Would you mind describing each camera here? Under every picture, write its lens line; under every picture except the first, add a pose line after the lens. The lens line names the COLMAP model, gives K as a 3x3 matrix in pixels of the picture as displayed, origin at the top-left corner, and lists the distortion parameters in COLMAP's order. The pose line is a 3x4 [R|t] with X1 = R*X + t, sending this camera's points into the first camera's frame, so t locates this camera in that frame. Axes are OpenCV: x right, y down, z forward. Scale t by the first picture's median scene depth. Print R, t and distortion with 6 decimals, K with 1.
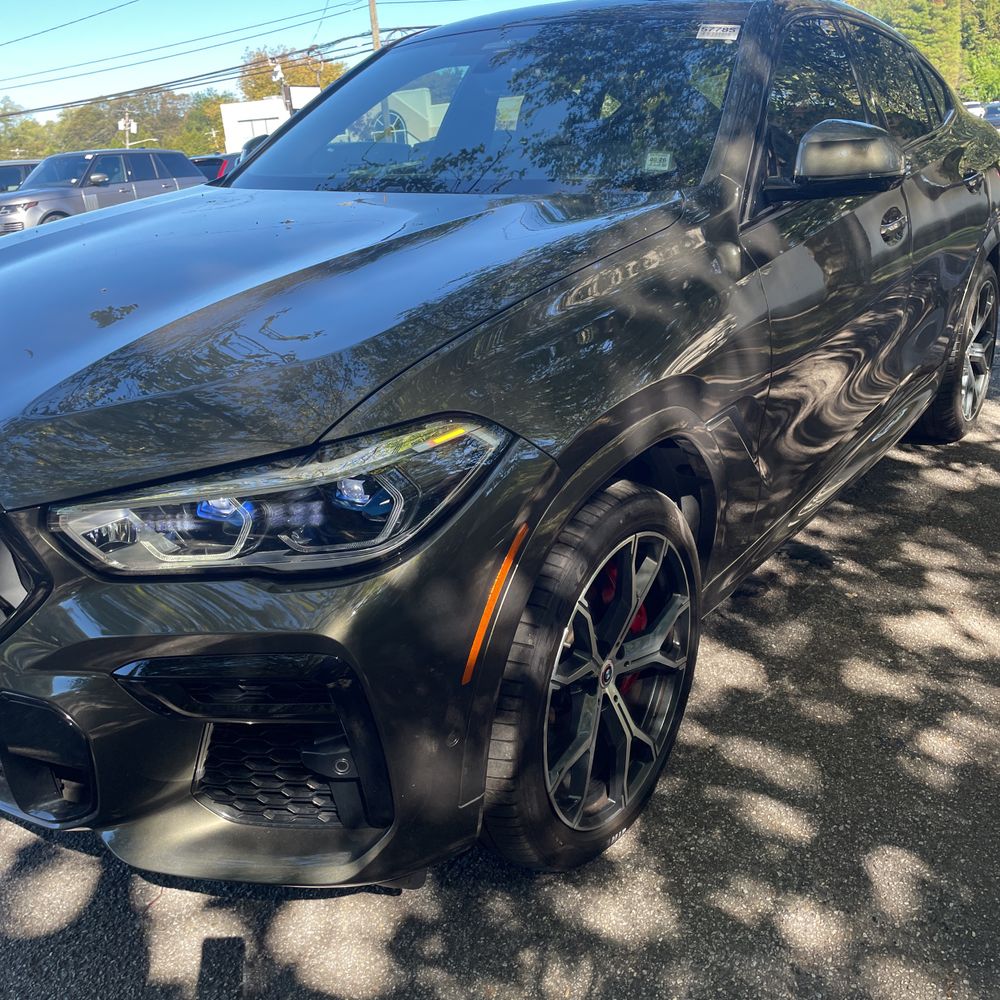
lens RADIAL K [[1016.8, 0, 493.8], [0, 1016.8, 482.0], [0, 0, 1]] dist [0.091112, -0.100843]
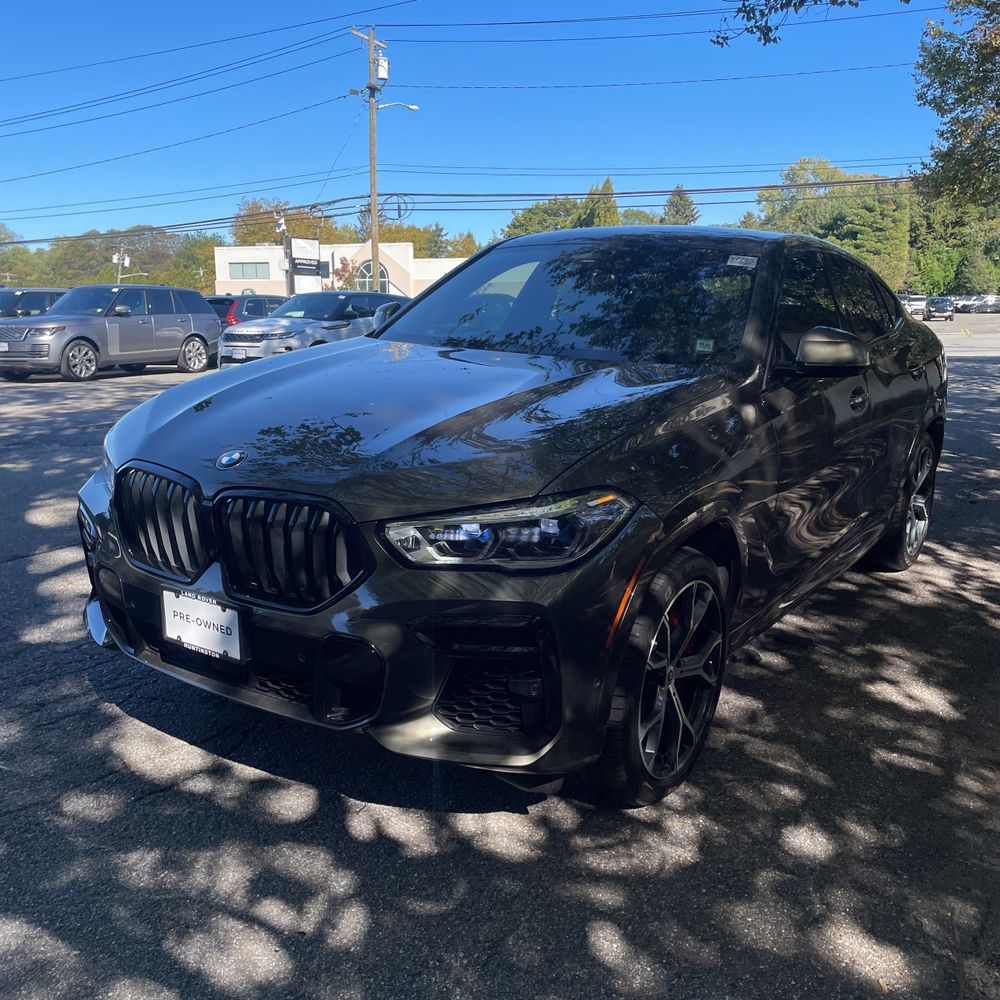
lens RADIAL K [[1010.0, 0, 477.3], [0, 1010.0, 494.0], [0, 0, 1]] dist [0.098887, -0.119685]
pose [[0.997462, 0.067315, 0.023189, -0.151805], [-0.063737, 0.989401, -0.130476, 0.092477], [-0.031727, 0.128667, 0.991180, -0.341748]]
